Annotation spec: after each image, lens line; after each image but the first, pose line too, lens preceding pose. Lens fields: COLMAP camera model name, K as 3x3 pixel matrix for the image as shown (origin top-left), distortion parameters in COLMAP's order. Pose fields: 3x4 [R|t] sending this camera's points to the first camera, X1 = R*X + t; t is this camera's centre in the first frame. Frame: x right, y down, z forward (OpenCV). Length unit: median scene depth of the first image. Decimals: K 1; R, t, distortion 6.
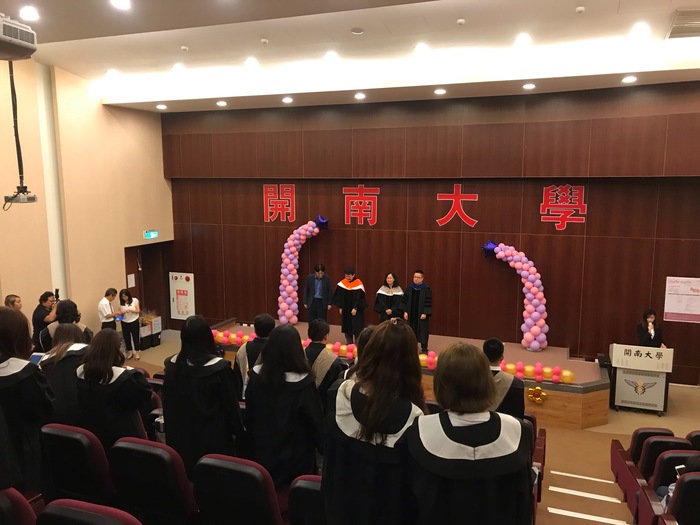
lens RADIAL K [[566.7, 0, 335.5], [0, 566.7, 260.5], [0, 0, 1]] dist [0.002816, 0.000252]
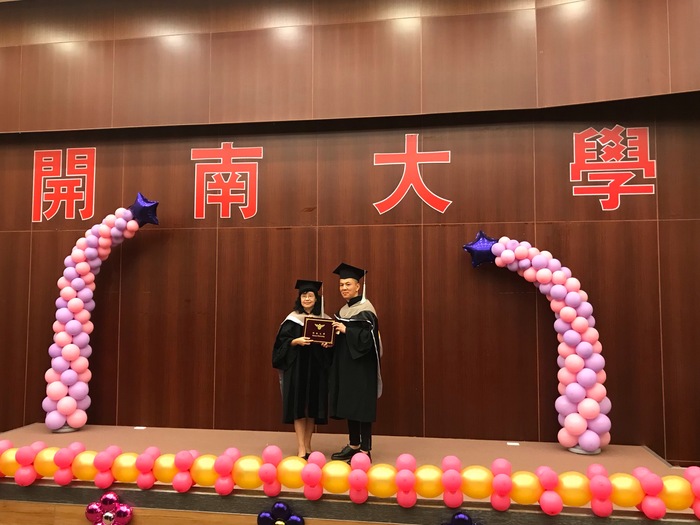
lens RADIAL K [[623.0, 0, 349.3], [0, 623.0, 261.3], [0, 0, 1]] dist [0.012635, 0.005186]
pose [[0.976619, 0.021191, 0.213930, 0.034700], [0.023145, 0.978981, -0.202634, 0.092088], [-0.213728, 0.202848, 0.955601, 0.454522]]
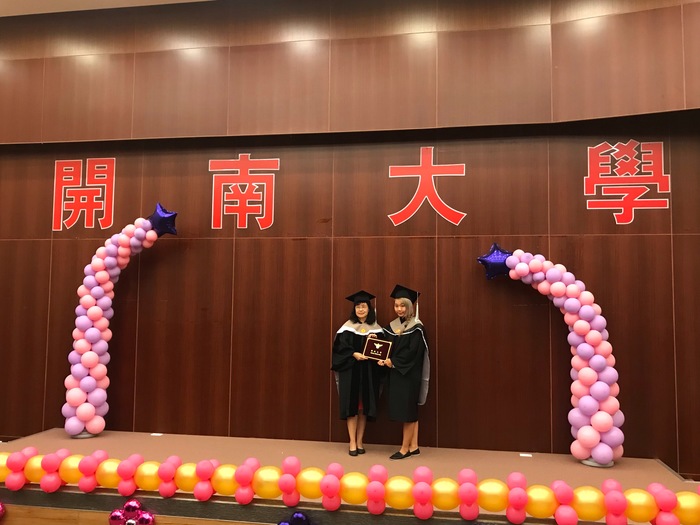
lens RADIAL K [[623.8, 0, 348.6], [0, 623.8, 262.7], [0, 0, 1]] dist [0.012609, 0.004230]
pose [[0.979429, 0.029918, 0.199561, 0.027374], [0.012397, 0.978159, -0.207487, 0.087833], [-0.201410, 0.205693, 0.957666, 0.447436]]
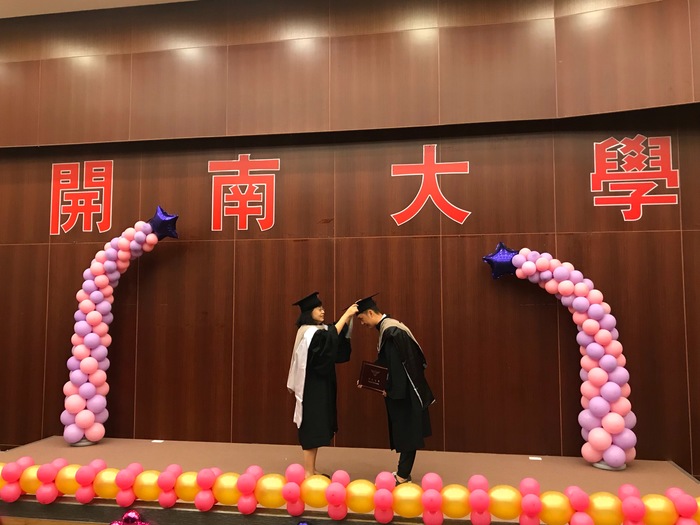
lens RADIAL K [[622.4, 0, 349.2], [0, 622.4, 261.2], [0, 0, 1]] dist [0.012506, 0.007149]
pose [[0.980089, 0.019281, 0.197619, 0.028785], [0.023857, 0.976629, -0.213602, 0.086602], [-0.197119, 0.214064, 0.956724, 0.458862]]
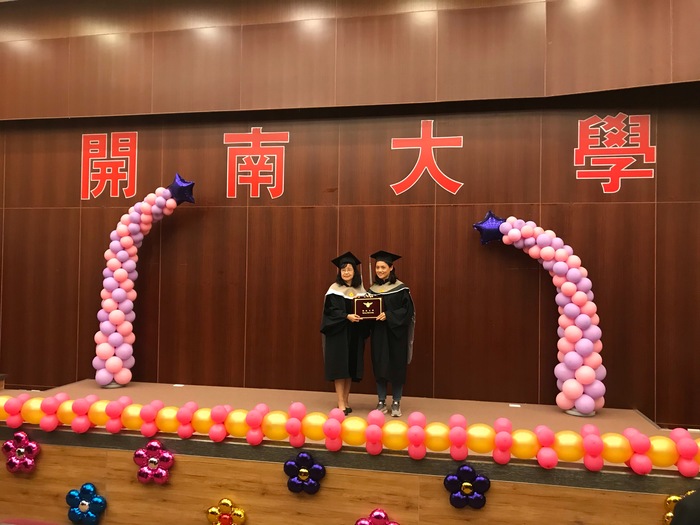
lens RADIAL K [[576.7, 0, 348.7], [0, 576.7, 263.6], [0, 0, 1]] dist [0.003873, 0.014951]
pose [[0.982621, 0.022603, 0.184242, 0.032725], [0.007017, 0.987326, -0.158549, 0.092898], [-0.185491, 0.157086, 0.970009, 0.448655]]
